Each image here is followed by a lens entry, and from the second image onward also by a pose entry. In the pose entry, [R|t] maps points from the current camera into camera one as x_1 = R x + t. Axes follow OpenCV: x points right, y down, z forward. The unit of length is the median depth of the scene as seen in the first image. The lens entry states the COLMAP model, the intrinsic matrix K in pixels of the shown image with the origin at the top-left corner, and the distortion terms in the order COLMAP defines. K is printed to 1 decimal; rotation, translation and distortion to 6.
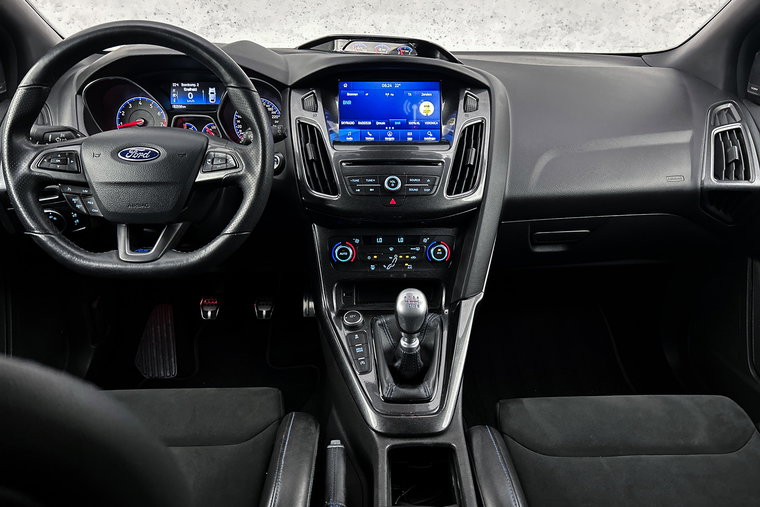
lens RADIAL K [[581.5, 0, 383.9], [0, 581.5, 262.4], [0, 0, 1]] dist [0.057933, -0.071780]
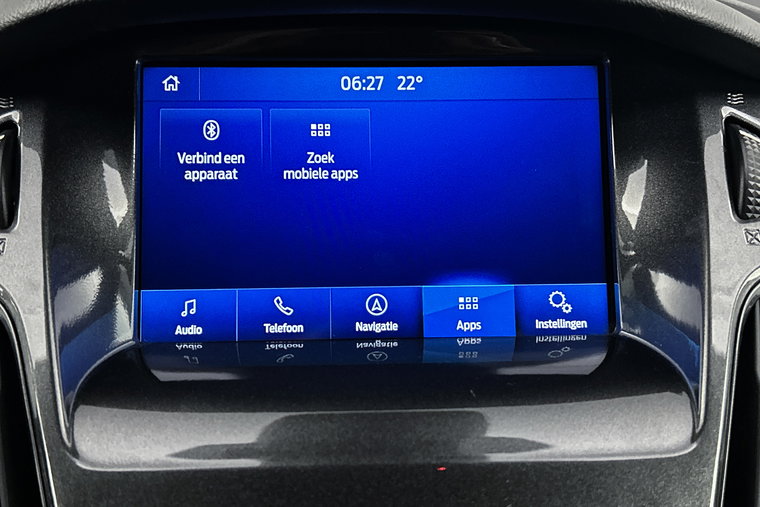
lens RADIAL K [[882.2, 0, 398.4], [0, 882.2, 281.9], [0, 0, 1]] dist [0.026396, 0.000000]
pose [[0.999842, -0.010337, 0.014428, 0.013491], [0.010604, 0.999772, -0.018535, -0.223431], [-0.014233, 0.018685, 0.999724, 0.672905]]
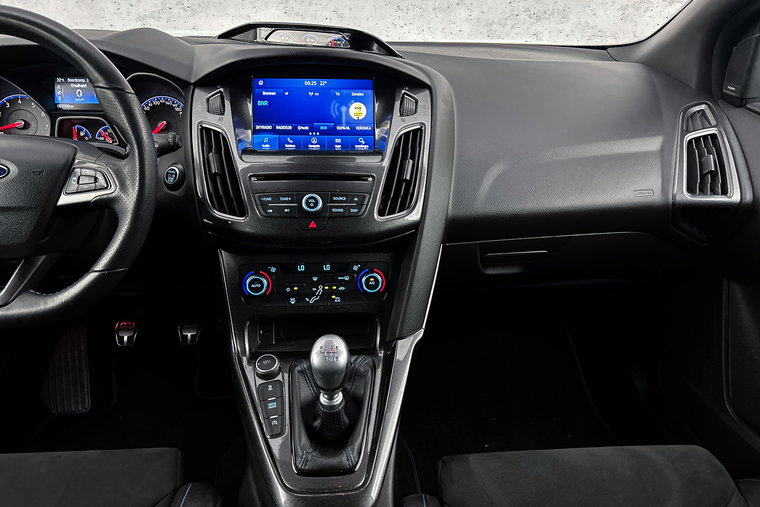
lens RADIAL K [[581.5, 0, 386.5], [0, 581.5, 256.4], [0, 0, 1]] dist [0.057933, -0.071780]
pose [[0.998888, -0.008912, 0.046298, 0.074196], [0.008382, 0.999897, 0.011627, -0.061504], [-0.046397, -0.011226, 0.998860, 0.147493]]
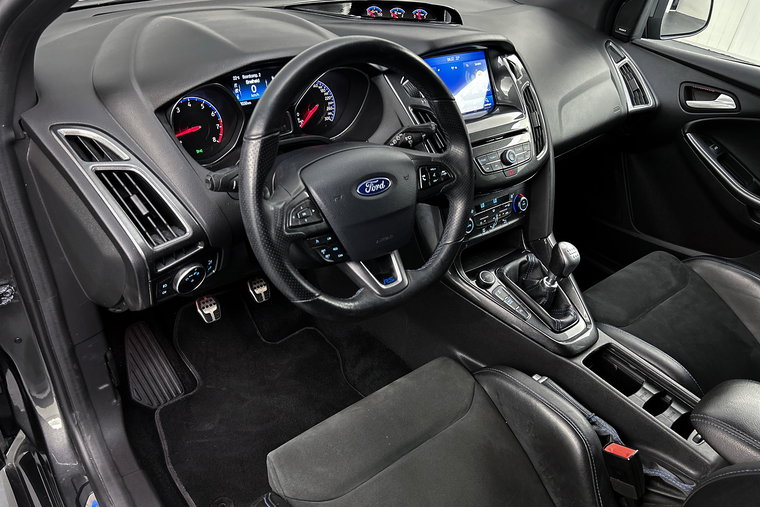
lens RADIAL K [[581.5, 0, 383.2], [0, 581.5, 264.0], [0, 0, 1]] dist [0.057933, -0.071780]
pose [[0.787311, -0.293430, 0.542255, -0.780942], [0.169204, 0.948552, 0.267619, -0.257835], [-0.592884, -0.118948, 0.796454, 0.186817]]
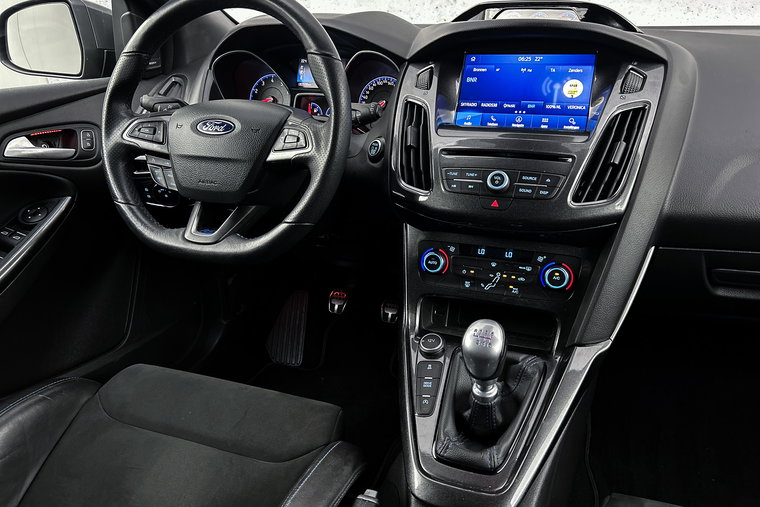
lens RADIAL K [[581.5, 0, 382.0], [0, 581.5, 260.1], [0, 0, 1]] dist [0.057933, -0.071780]
pose [[0.920959, 0.126744, -0.368469, 0.155512], [-0.129081, 0.991463, 0.018409, -0.022878], [0.367657, 0.030608, 0.929458, 0.202439]]
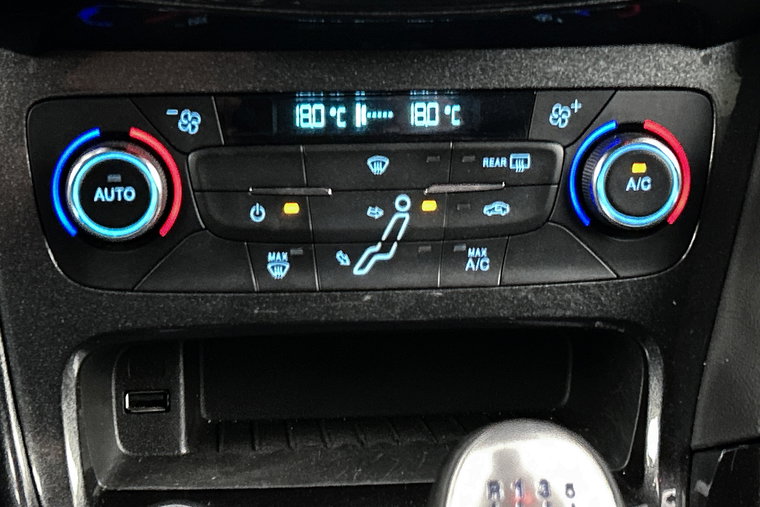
lens RADIAL K [[1711.8, 0, 381.4], [0, 1711.8, 258.3], [0, 0, 1]] dist [0.155378, 0.000000]
pose [[0.998791, -0.011218, 0.047870, -0.011863], [0.007894, 0.997580, 0.069072, -0.029649], [-0.048529, -0.068611, 0.996462, 0.434298]]
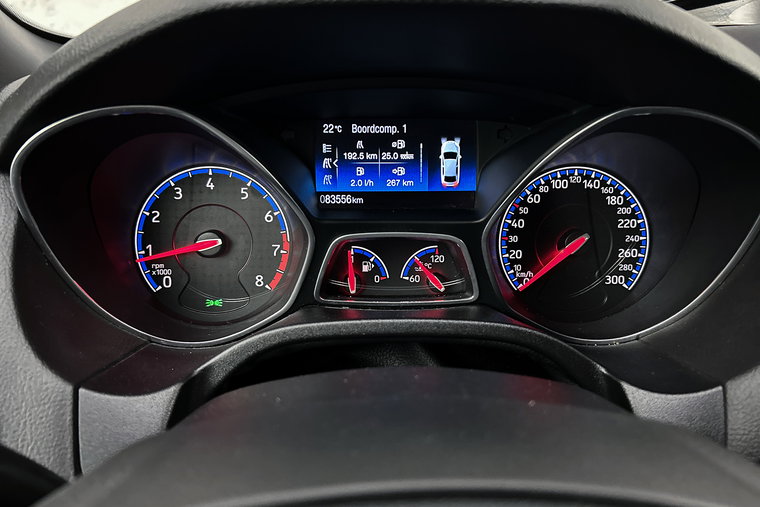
lens RADIAL K [[581.5, 0, 384.4], [0, 581.5, 259.7], [0, 0, 1]] dist [0.057933, -0.071780]
pose [[0.999998, -0.001415, 0.001085, -0.354579], [0.001446, 0.999551, -0.029916, -0.244102], [-0.001042, 0.029918, 0.999552, 0.756343]]
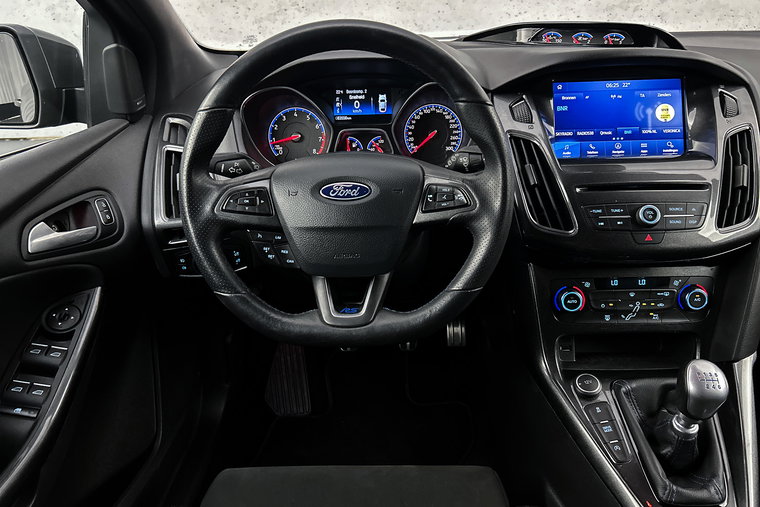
lens RADIAL K [[581.5, 0, 382.7], [0, 581.5, 260.3], [0, 0, 1]] dist [0.057933, -0.071780]
pose [[0.997505, -0.010153, -0.069861, -0.256243], [0.012254, 0.999484, 0.029707, -0.092949], [0.069523, -0.030489, 0.997114, 0.175723]]
